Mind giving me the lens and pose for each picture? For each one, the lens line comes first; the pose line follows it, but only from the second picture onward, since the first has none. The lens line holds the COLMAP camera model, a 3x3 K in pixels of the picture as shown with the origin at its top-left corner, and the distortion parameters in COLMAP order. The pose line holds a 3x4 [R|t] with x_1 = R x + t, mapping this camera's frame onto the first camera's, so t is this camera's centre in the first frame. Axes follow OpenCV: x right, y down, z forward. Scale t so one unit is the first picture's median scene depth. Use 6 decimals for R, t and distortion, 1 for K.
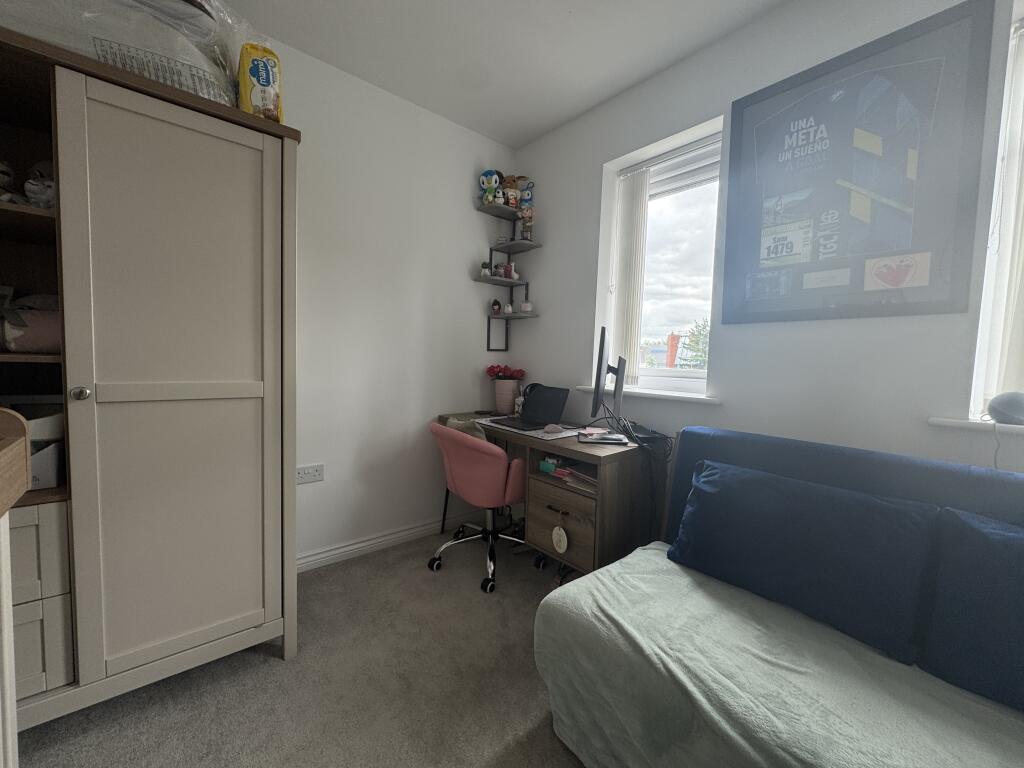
lens RADIAL K [[409.4, 0, 510.8], [0, 409.4, 384.9], [0, 0, 1]] dist [-0.002620, 0.000899]
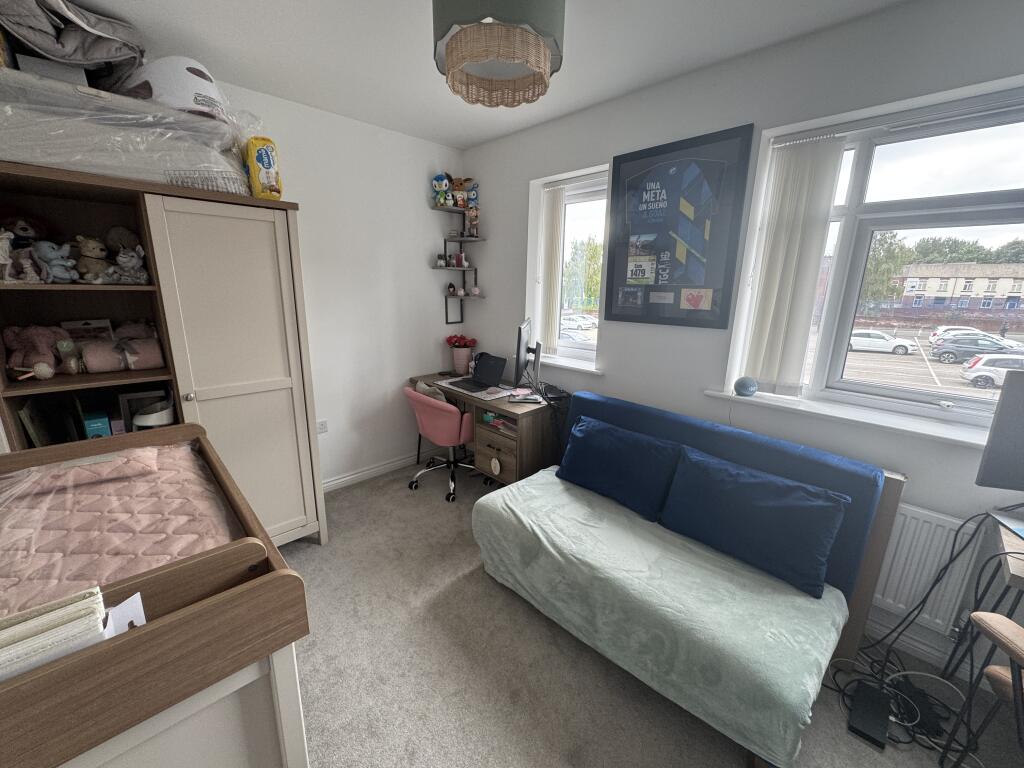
lens RADIAL K [[409.4, 0, 511.6], [0, 409.4, 385.4], [0, 0, 1]] dist [-0.002620, 0.000899]
pose [[0.997743, -0.028215, 0.060940, 0.105046], [0.016880, 0.983690, 0.179081, -0.204377], [-0.064999, -0.177648, 0.981945, -0.478590]]
